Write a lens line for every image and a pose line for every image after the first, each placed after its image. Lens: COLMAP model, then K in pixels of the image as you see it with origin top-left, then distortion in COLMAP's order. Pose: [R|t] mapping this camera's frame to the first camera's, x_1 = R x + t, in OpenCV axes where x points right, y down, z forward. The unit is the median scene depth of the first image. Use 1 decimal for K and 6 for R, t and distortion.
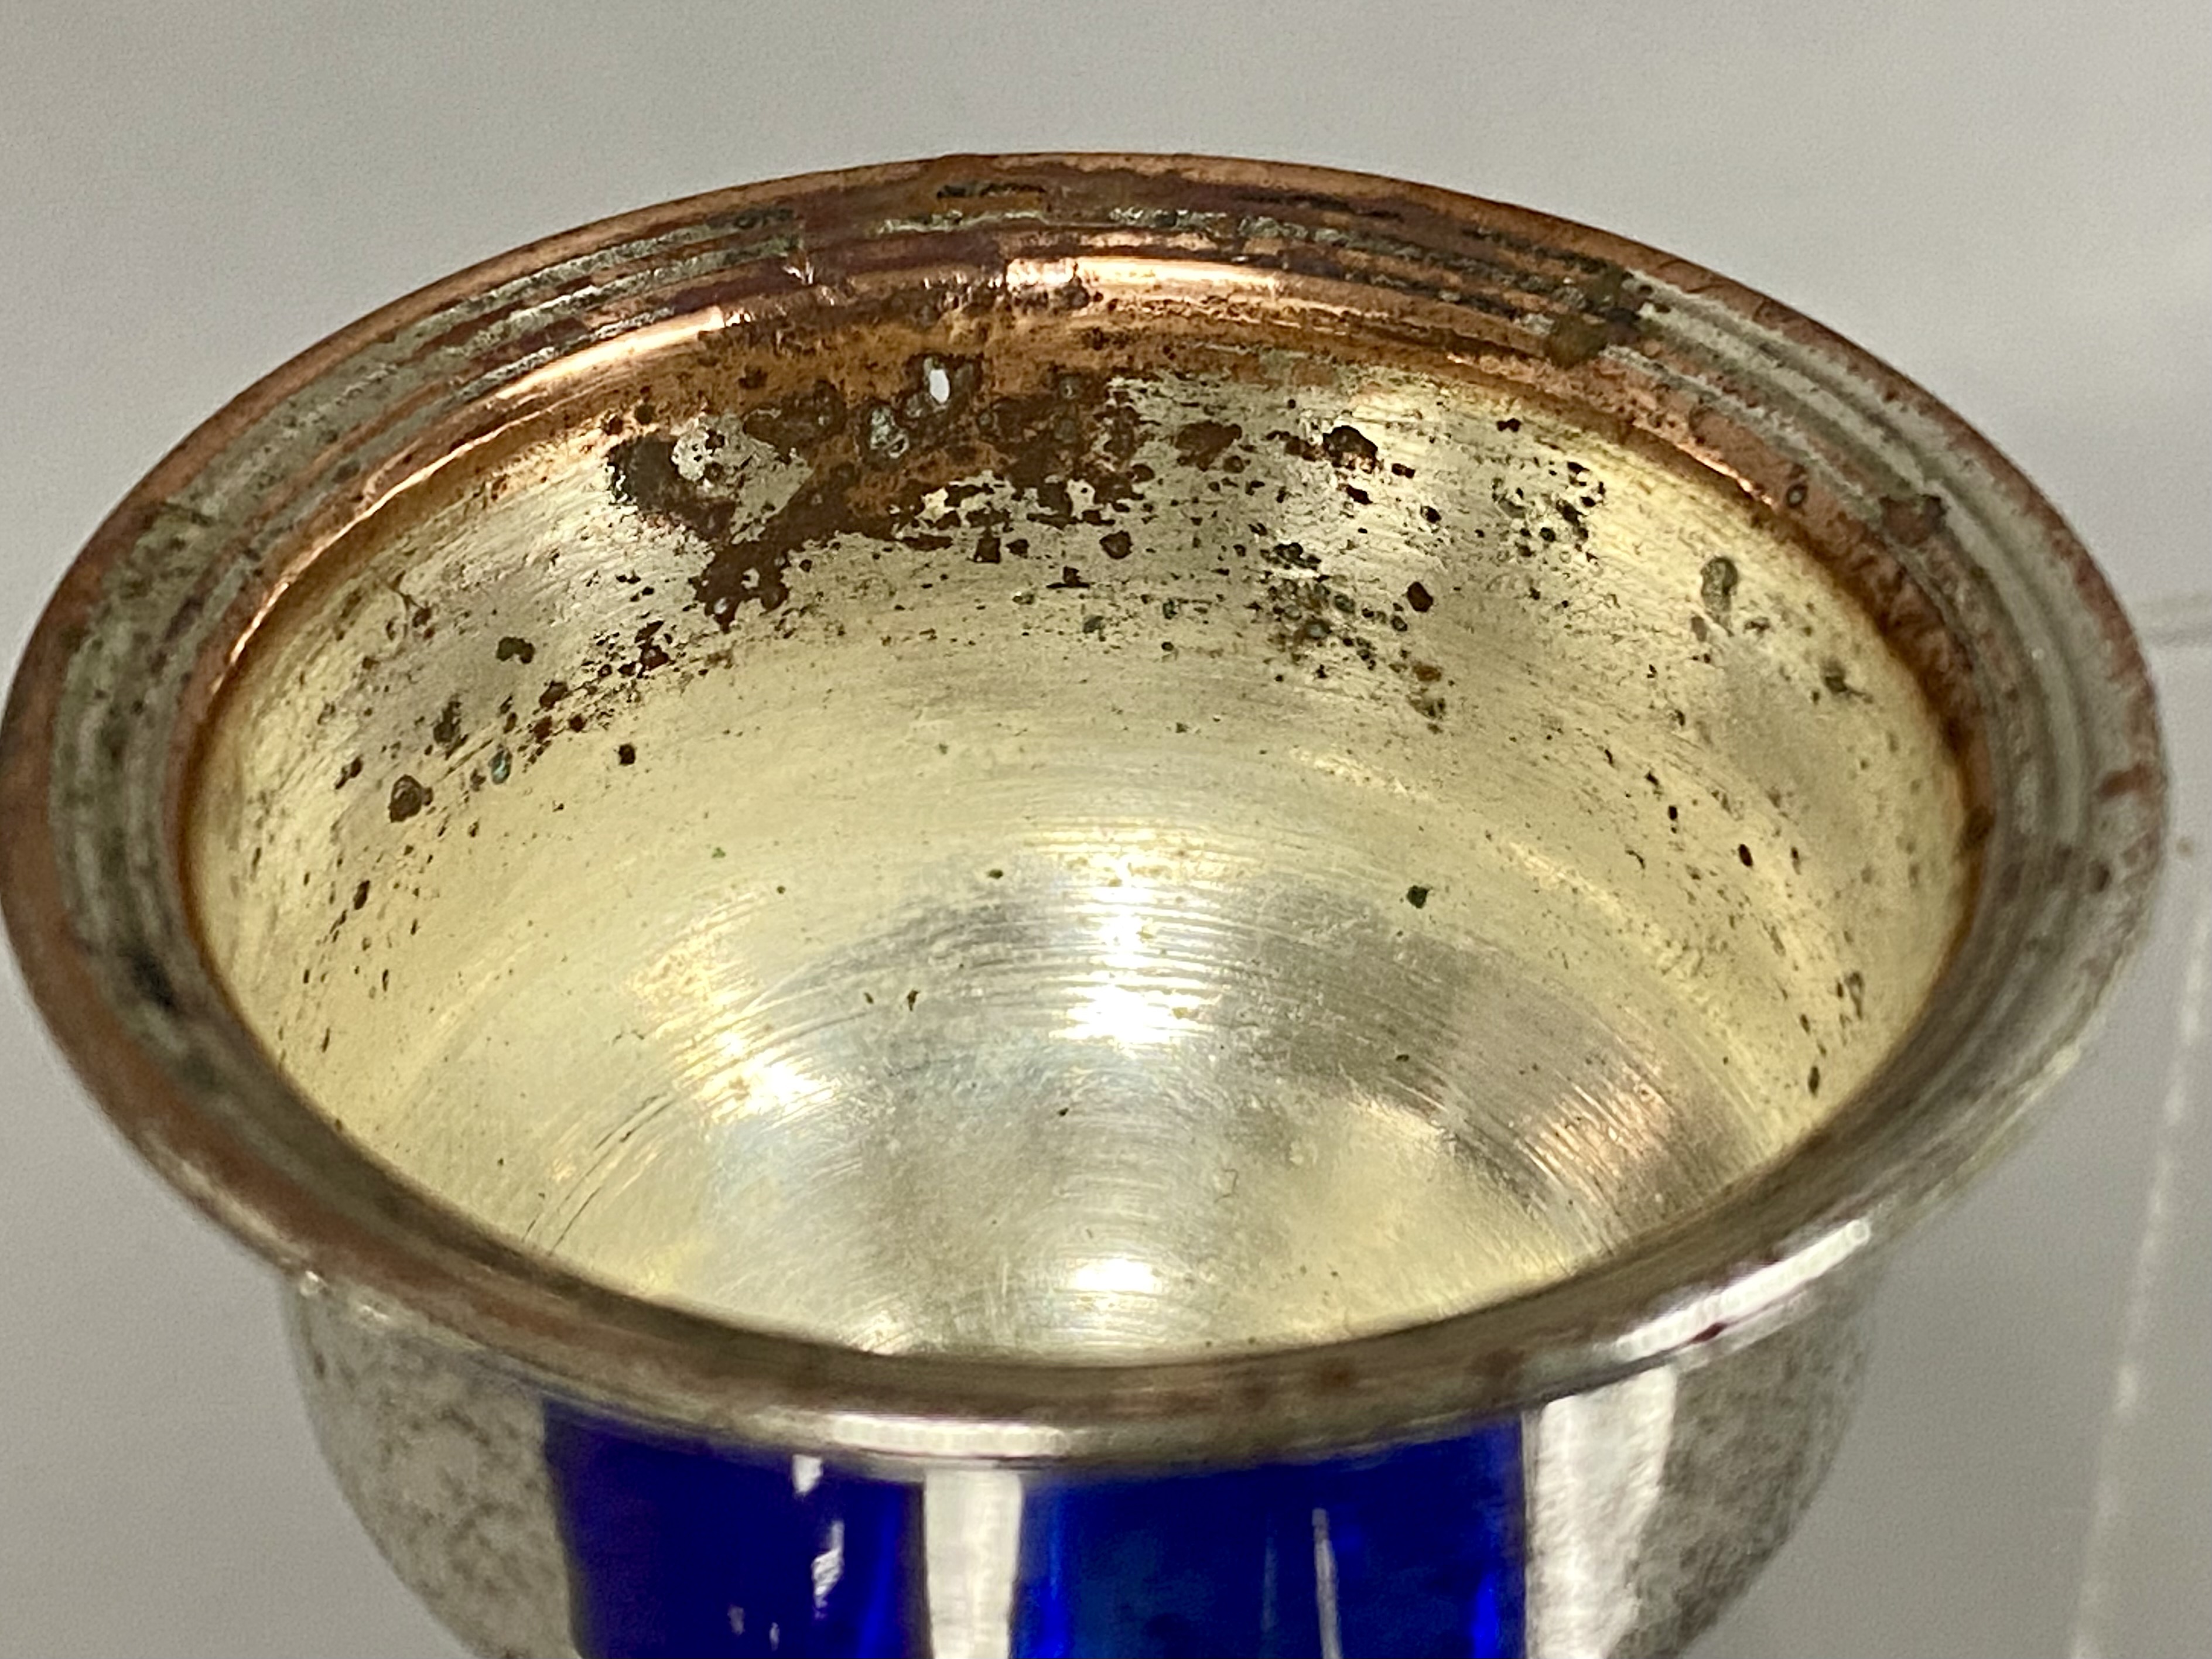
lens RADIAL K [[4598.1, 0, 1107.0], [0, 4598.1, 835.8], [0, 0, 1]] dist [0.045116, 0.000000]
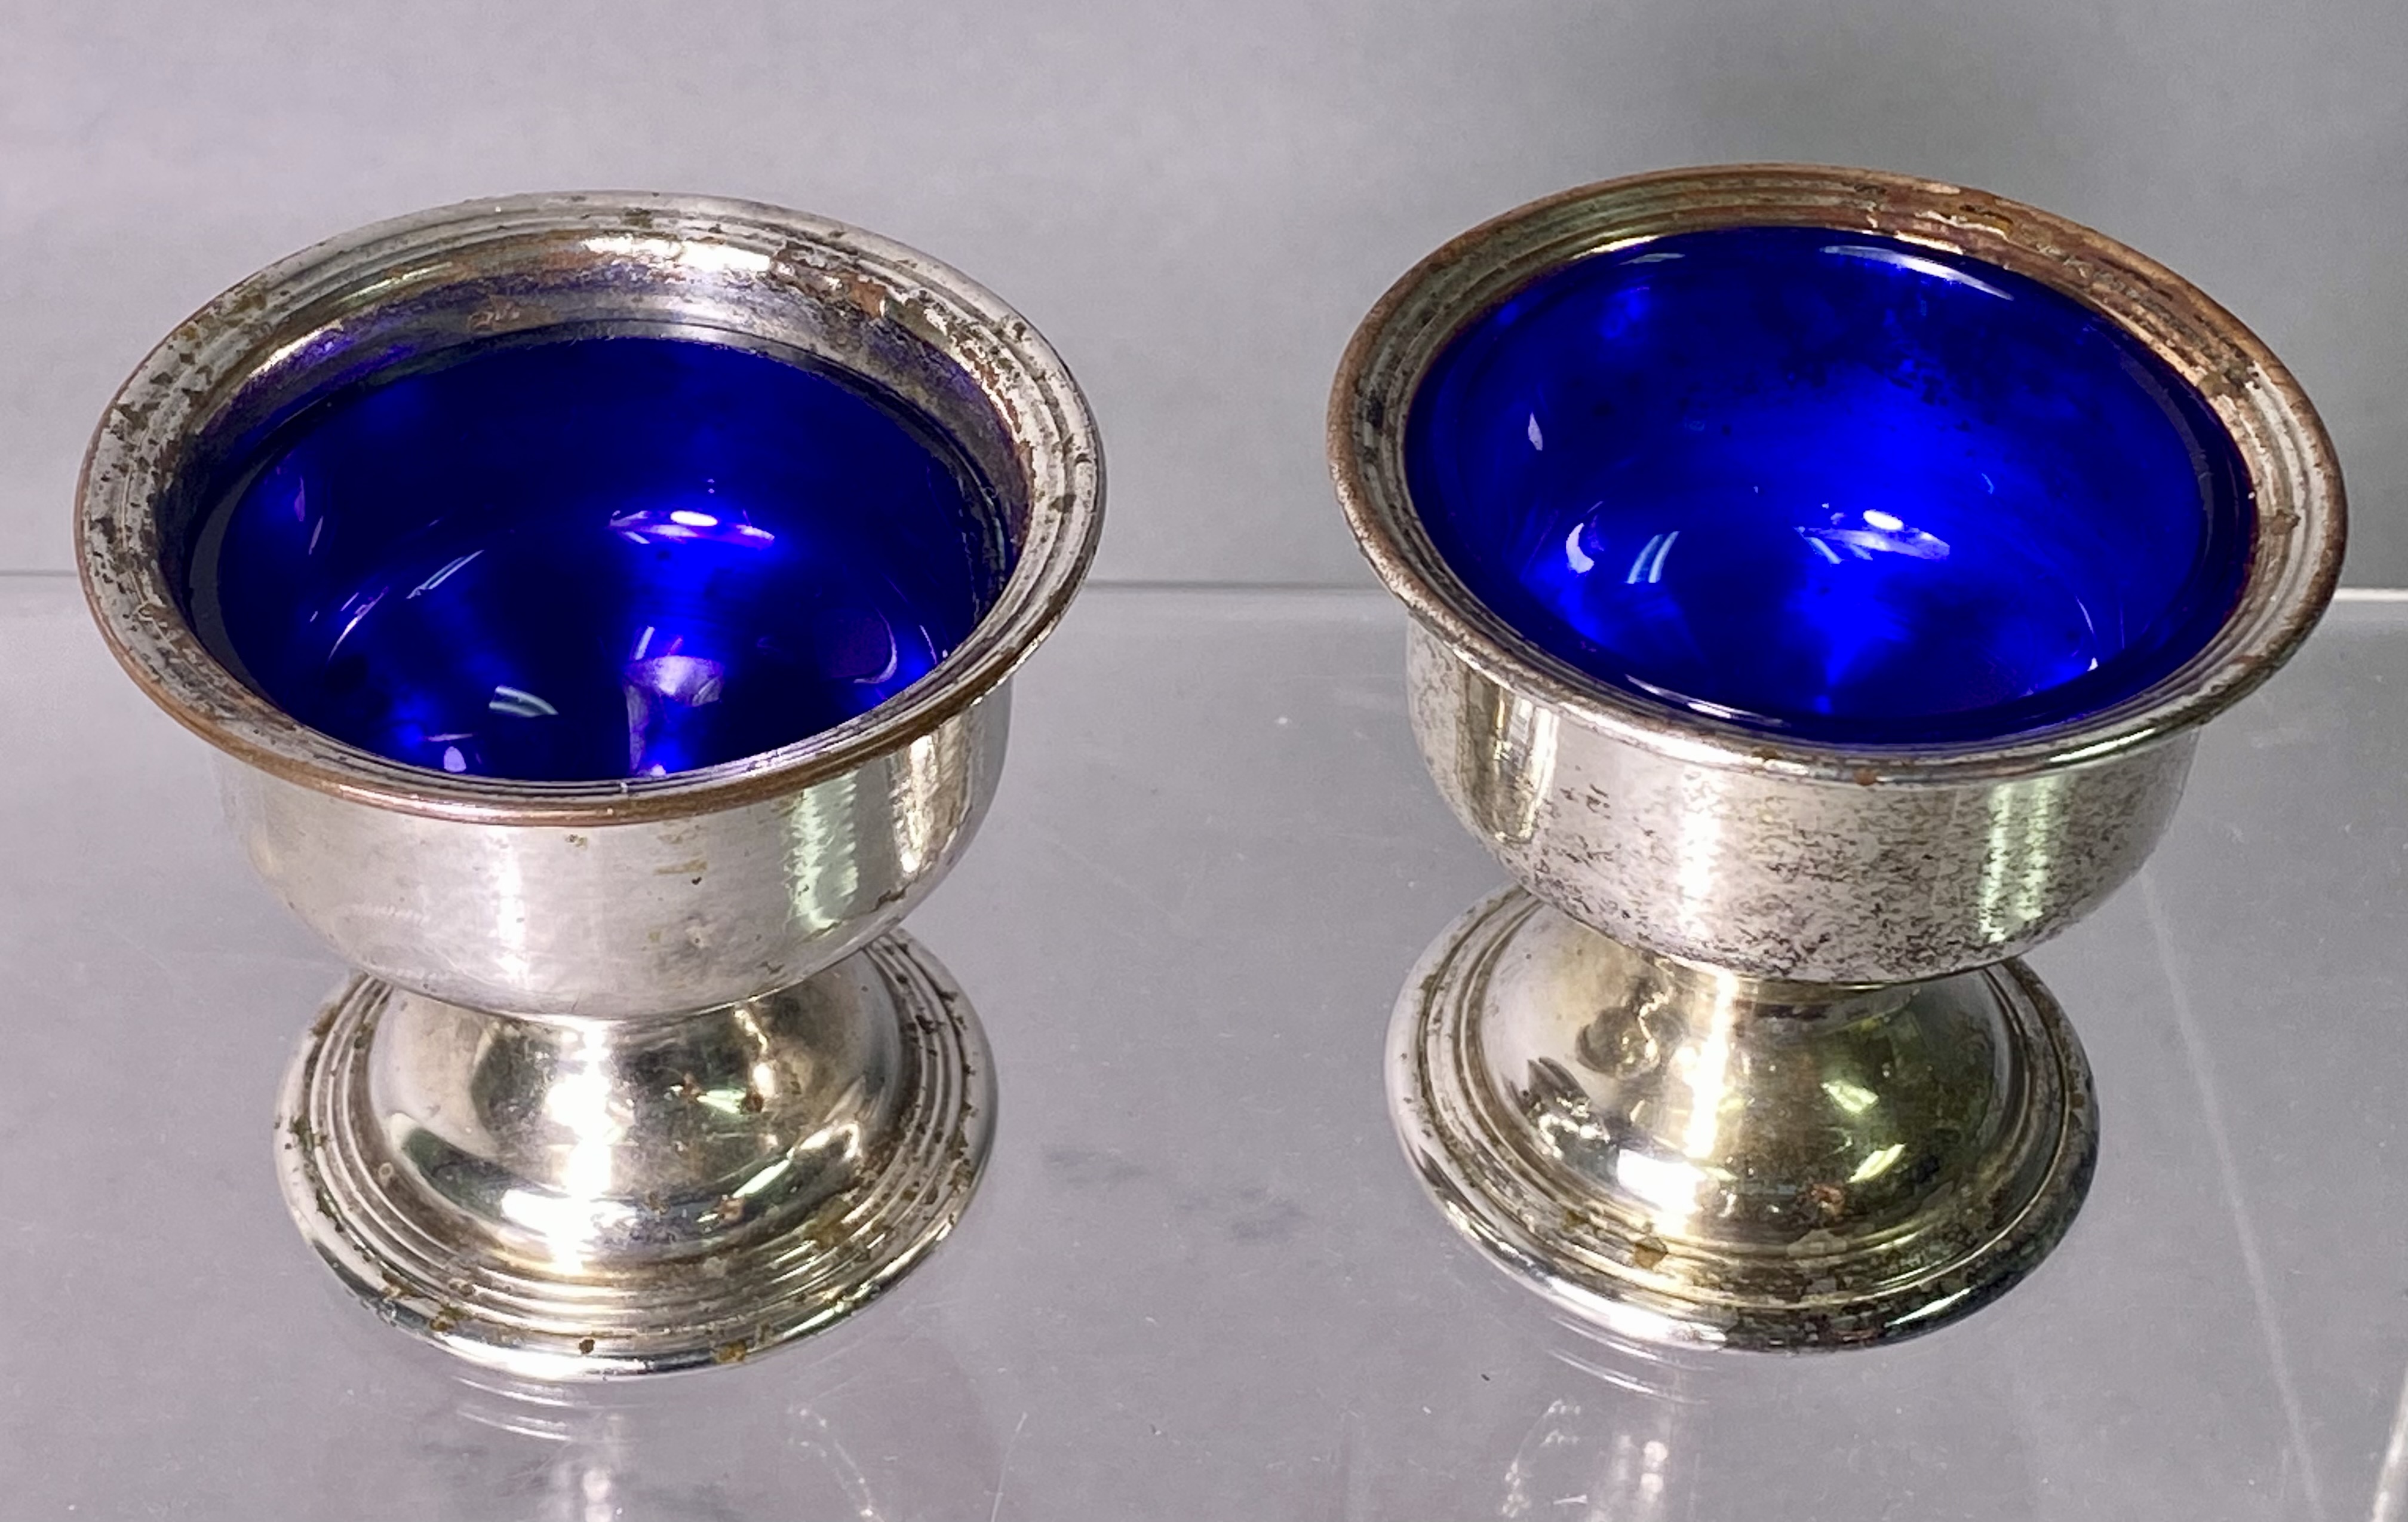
lens RADIAL K [[5006.8, 0, 1221.1], [0, 5006.8, 757.2], [0, 0, 1]] dist [0.113692, 0.000000]
pose [[0.845757, 0.372974, -0.381556, 0.593467], [-0.357509, 0.926967, 0.113665, -0.053077], [0.396084, 0.040277, 0.917331, -1.059577]]
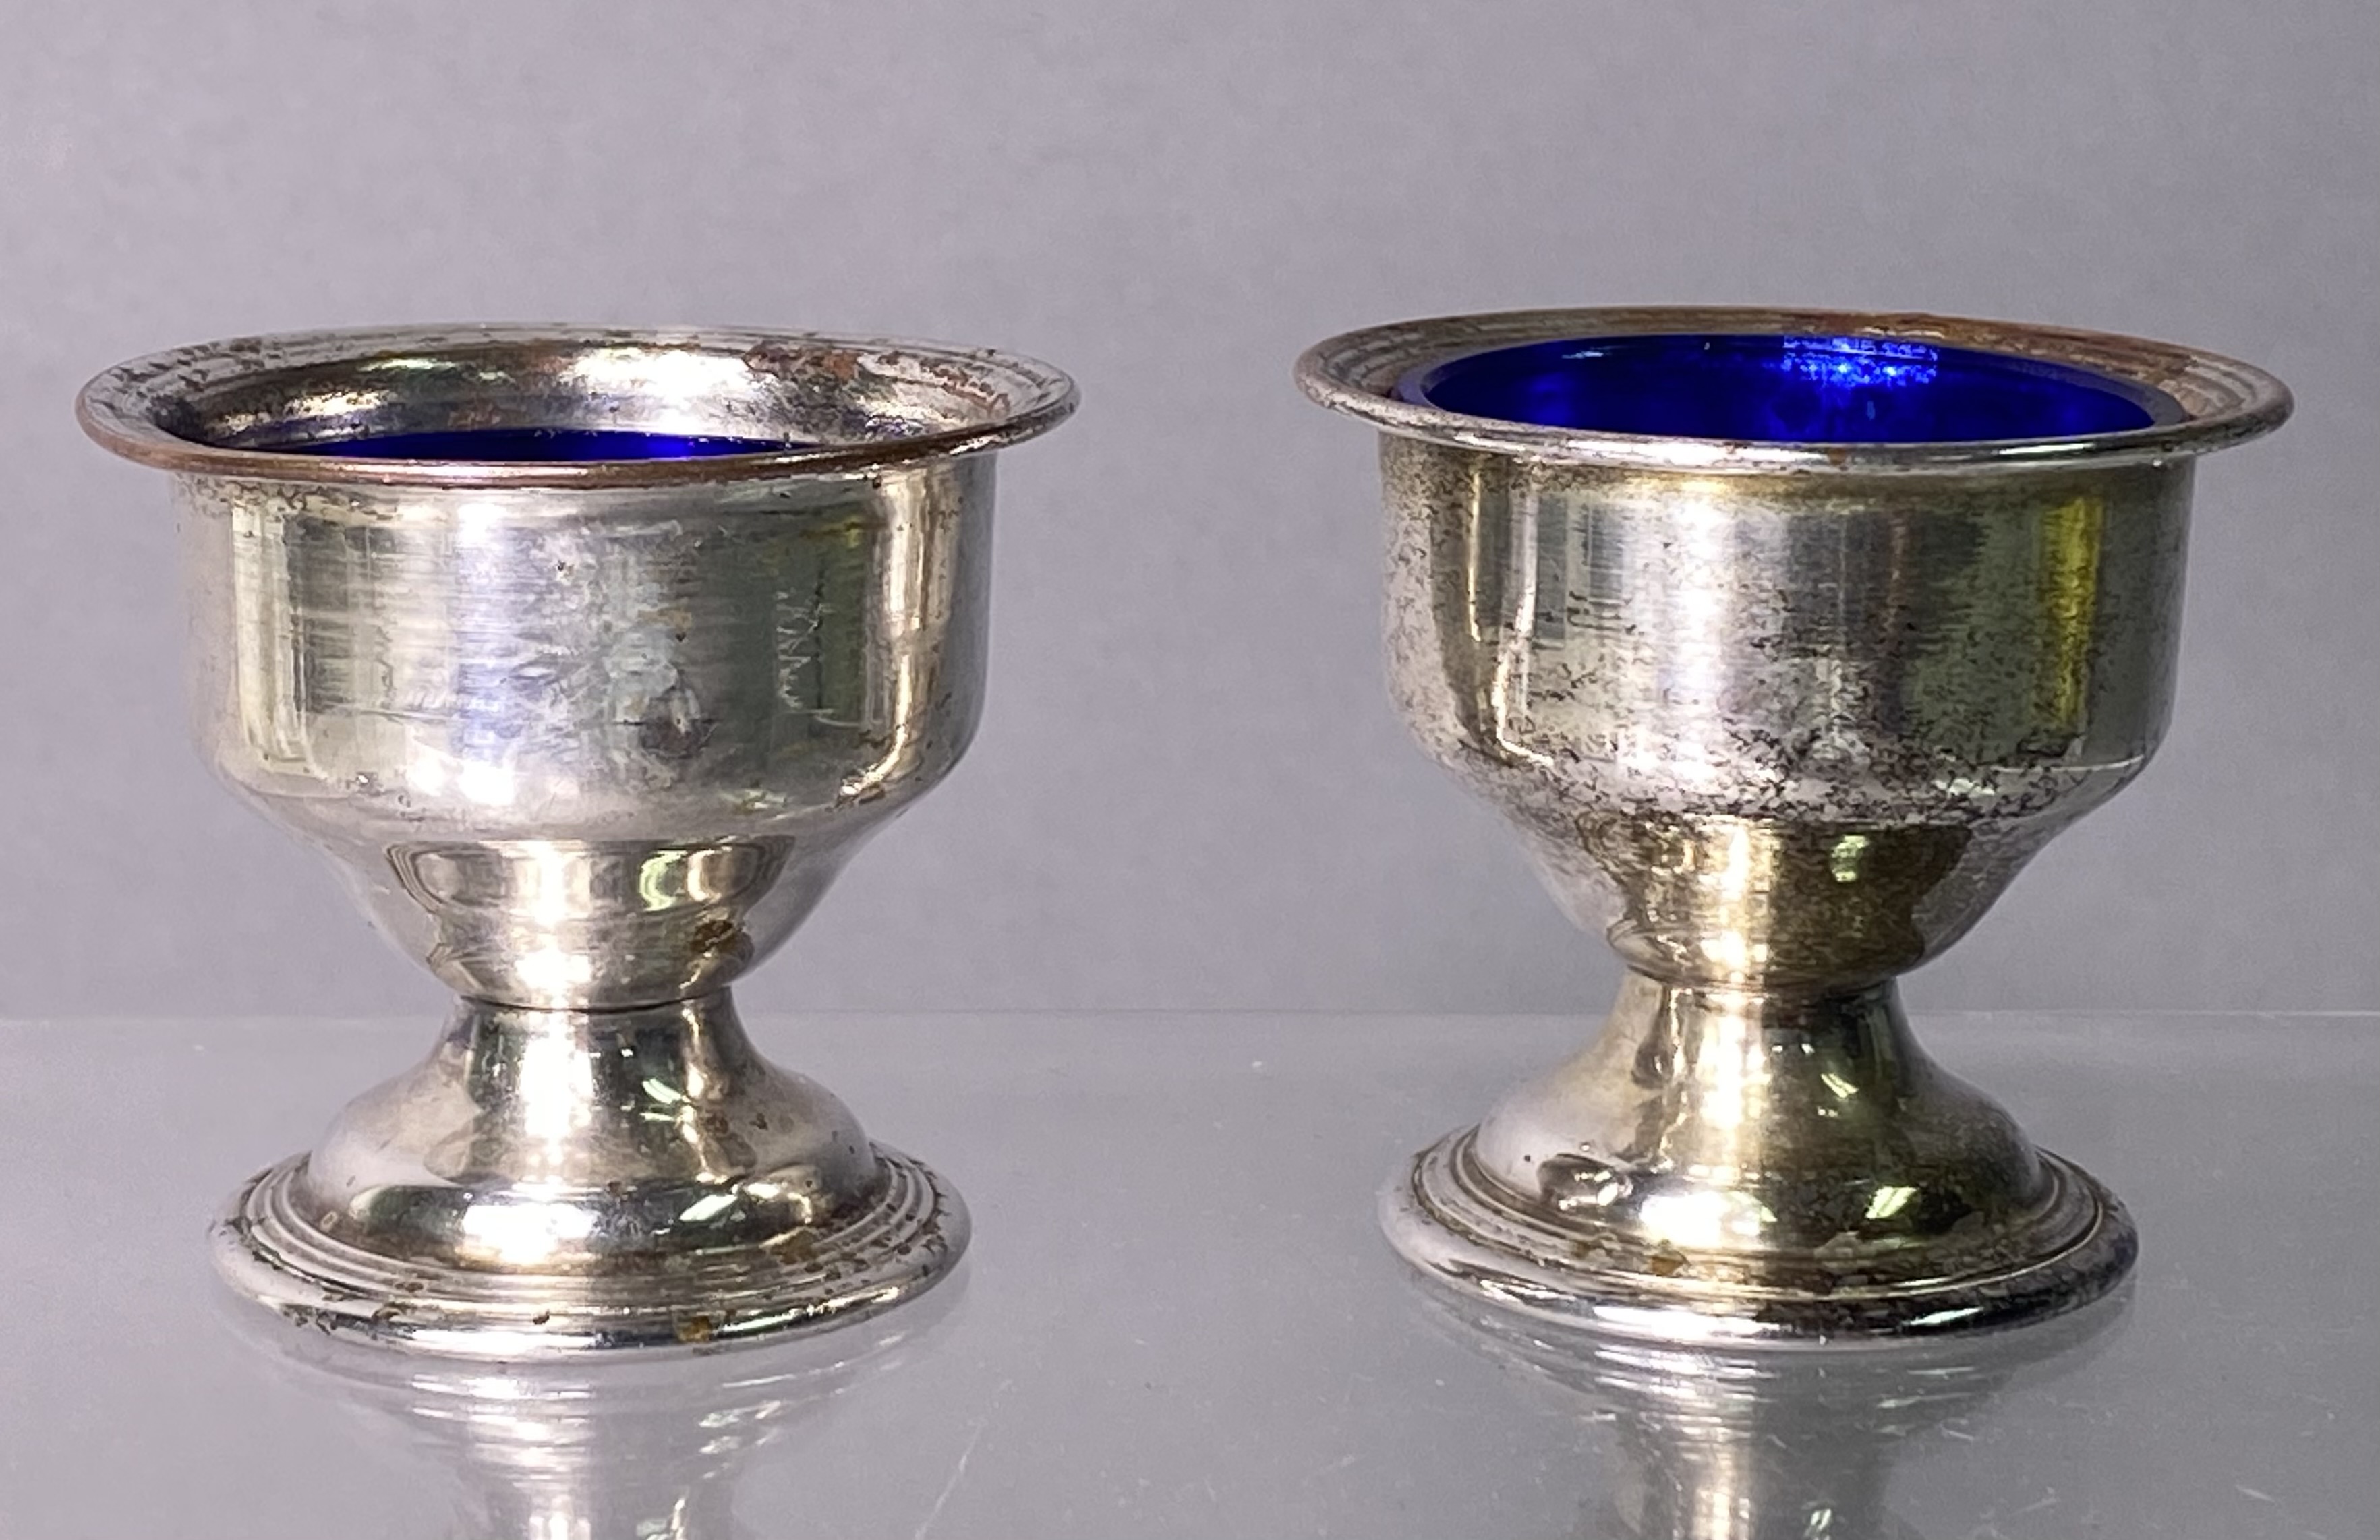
lens RADIAL K [[5835.3, 0, 1167.3], [0, 5835.3, 772.2], [0, 0, 1]] dist [0.154782, 0.000000]
pose [[0.856609, 0.116183, -0.502715, 0.995044], [-0.333057, 0.868653, -0.366762, 1.071818], [0.394073, 0.481604, 0.782792, -1.031813]]
